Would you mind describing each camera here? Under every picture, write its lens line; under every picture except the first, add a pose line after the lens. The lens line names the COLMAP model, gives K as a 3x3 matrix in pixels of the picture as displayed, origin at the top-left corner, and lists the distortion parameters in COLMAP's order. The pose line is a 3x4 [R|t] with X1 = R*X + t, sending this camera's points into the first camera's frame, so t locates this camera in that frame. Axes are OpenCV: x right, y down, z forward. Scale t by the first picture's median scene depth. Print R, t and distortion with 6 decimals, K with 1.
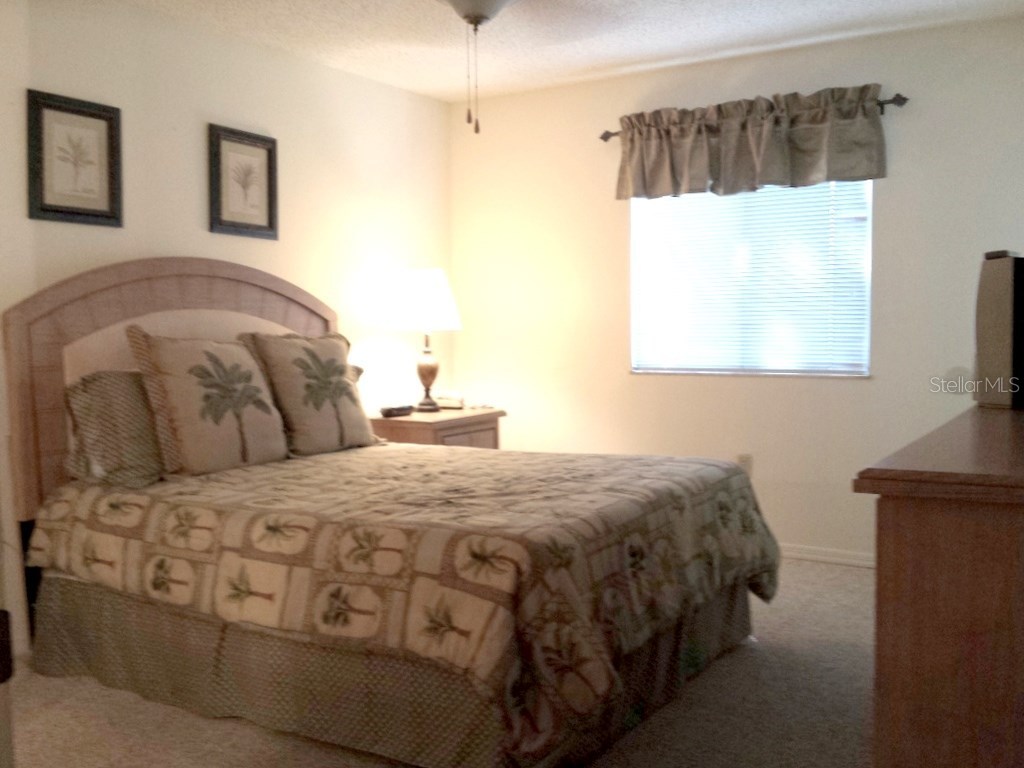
lens RADIAL K [[947.9, 0, 512.0], [0, 947.9, 384.0], [0, 0, 1]] dist [0.103653, -0.254266]
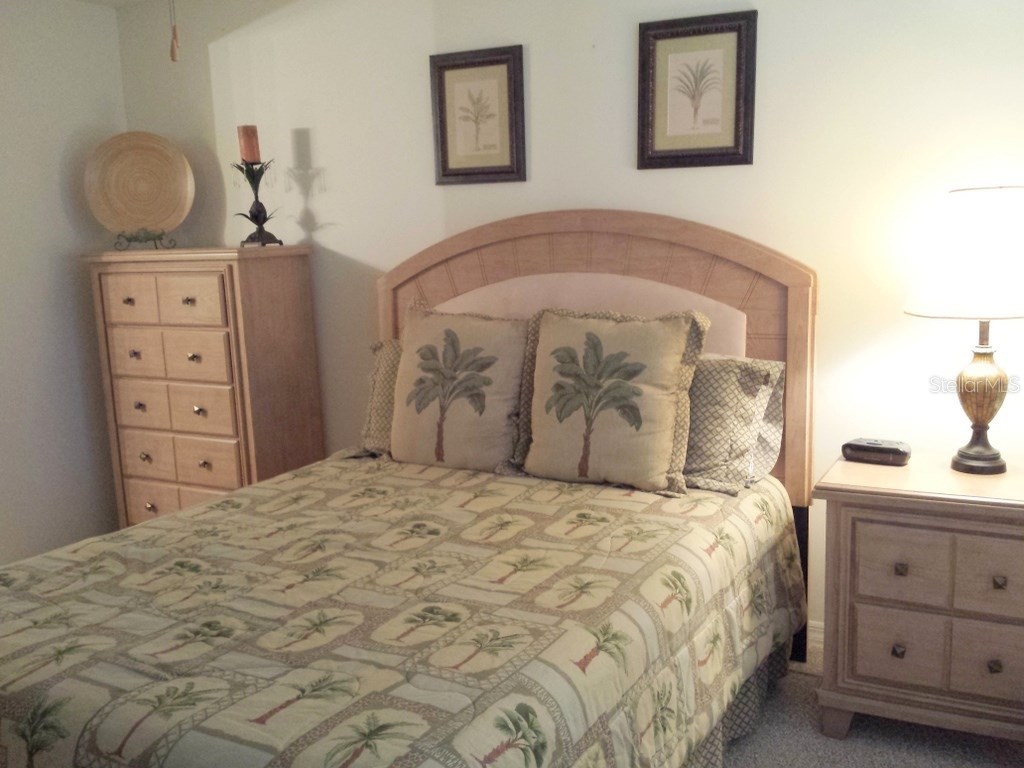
lens RADIAL K [[947.9, 0, 512.0], [0, 947.9, 384.0], [0, 0, 1]] dist [0.103653, -0.254266]
pose [[0.076964, 0.160441, -0.984040, 0.518518], [-0.036468, 0.986760, 0.158032, -0.117349], [0.996367, 0.023724, 0.081796, 0.930086]]
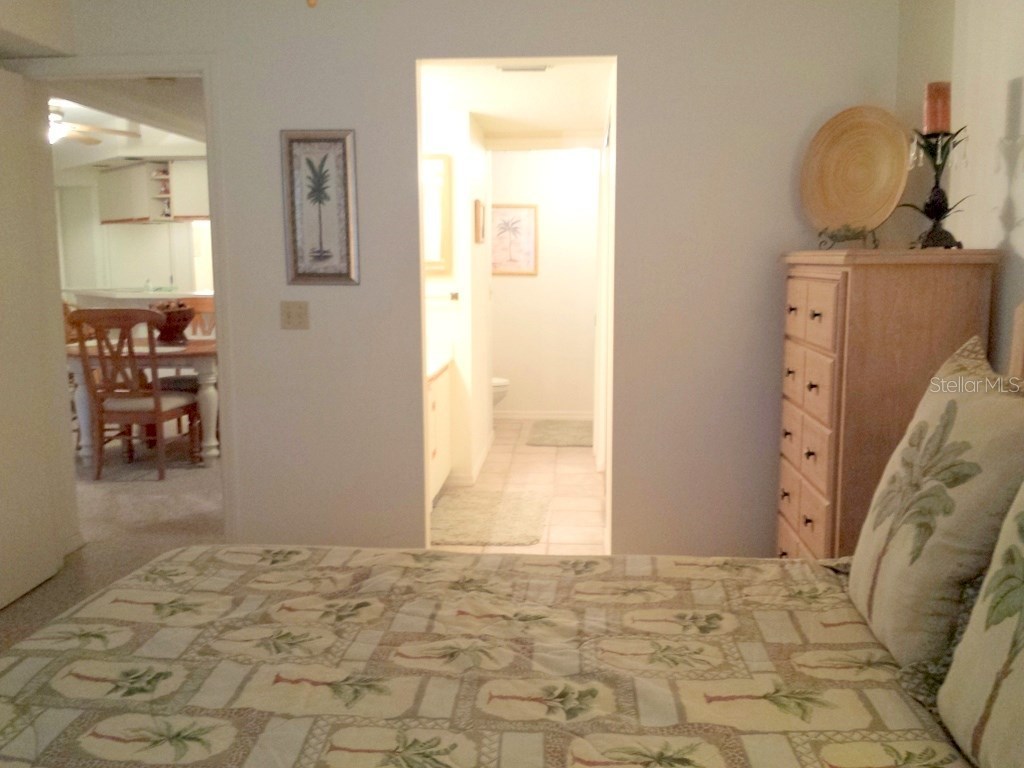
lens RADIAL K [[947.9, 0, 512.0], [0, 947.9, 384.0], [0, 0, 1]] dist [0.103653, -0.254266]
pose [[-0.862058, 0.070562, -0.501874, 0.111074], [-0.034034, 0.979965, 0.196239, -0.123794], [0.505666, 0.186250, -0.842385, 1.224341]]
